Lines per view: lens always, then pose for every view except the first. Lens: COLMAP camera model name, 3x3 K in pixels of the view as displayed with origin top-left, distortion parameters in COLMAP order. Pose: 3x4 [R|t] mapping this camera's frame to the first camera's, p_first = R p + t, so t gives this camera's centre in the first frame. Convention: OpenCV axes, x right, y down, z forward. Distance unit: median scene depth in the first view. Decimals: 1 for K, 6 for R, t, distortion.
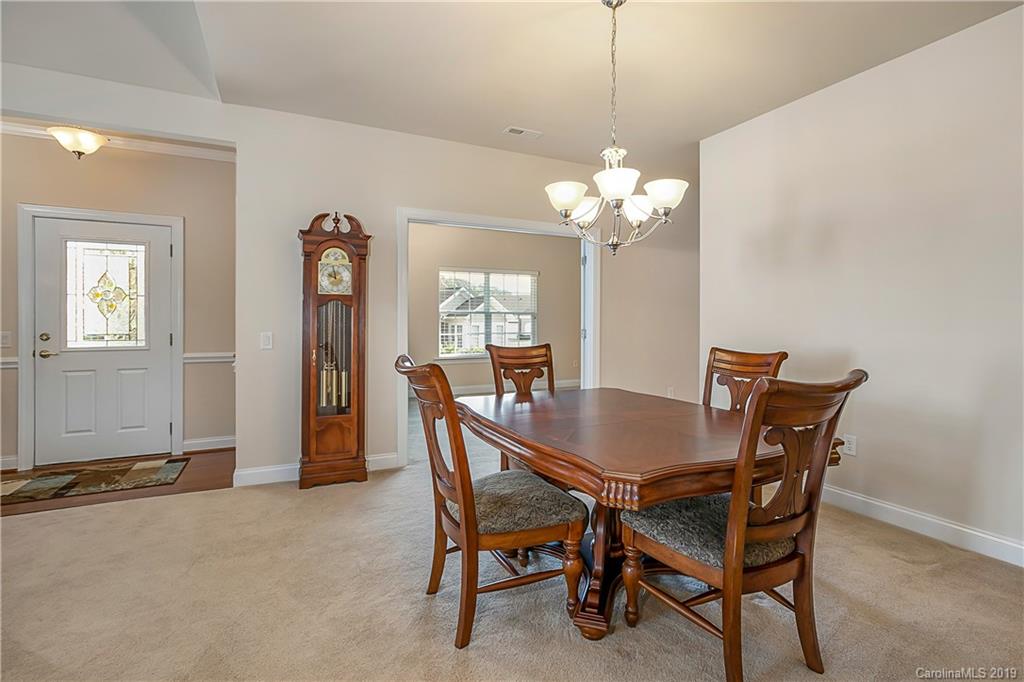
lens RADIAL K [[482.1, 0, 513.6], [0, 482.1, 321.7], [0, 0, 1]] dist [-0.003948, 0.000487]
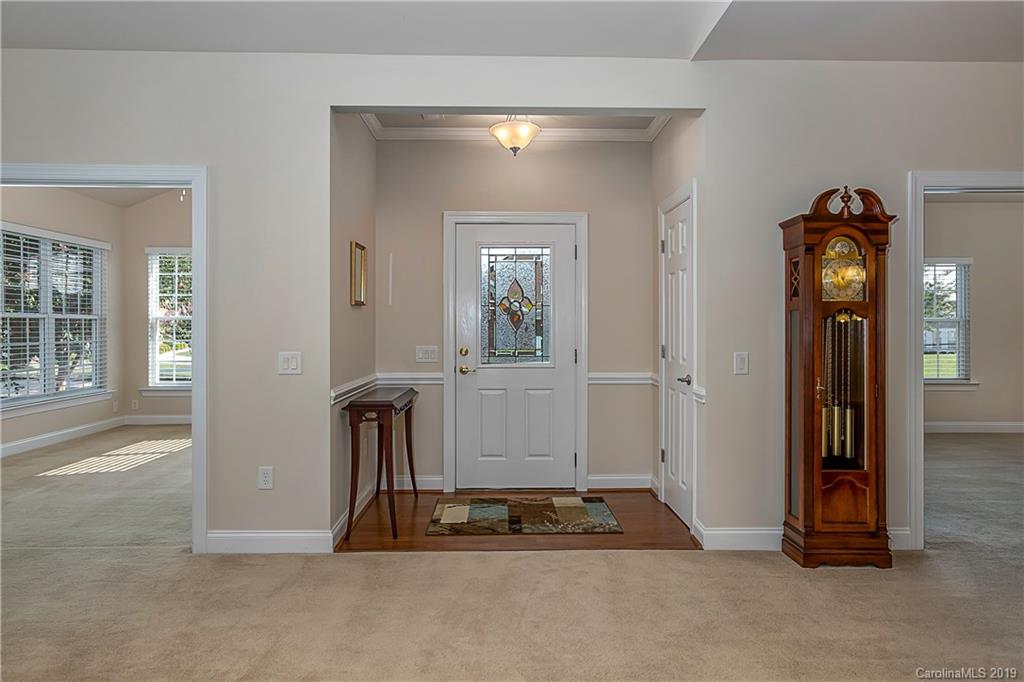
lens RADIAL K [[594.8, 0, 514.4], [0, 594.8, 324.0], [0, 0, 1]] dist [-0.026155, -0.000400]
pose [[0.903727, -0.002643, -0.428102, -0.430104], [0.000198, 0.999983, -0.005756, -0.017107], [0.428110, 0.005117, 0.903712, -0.004083]]
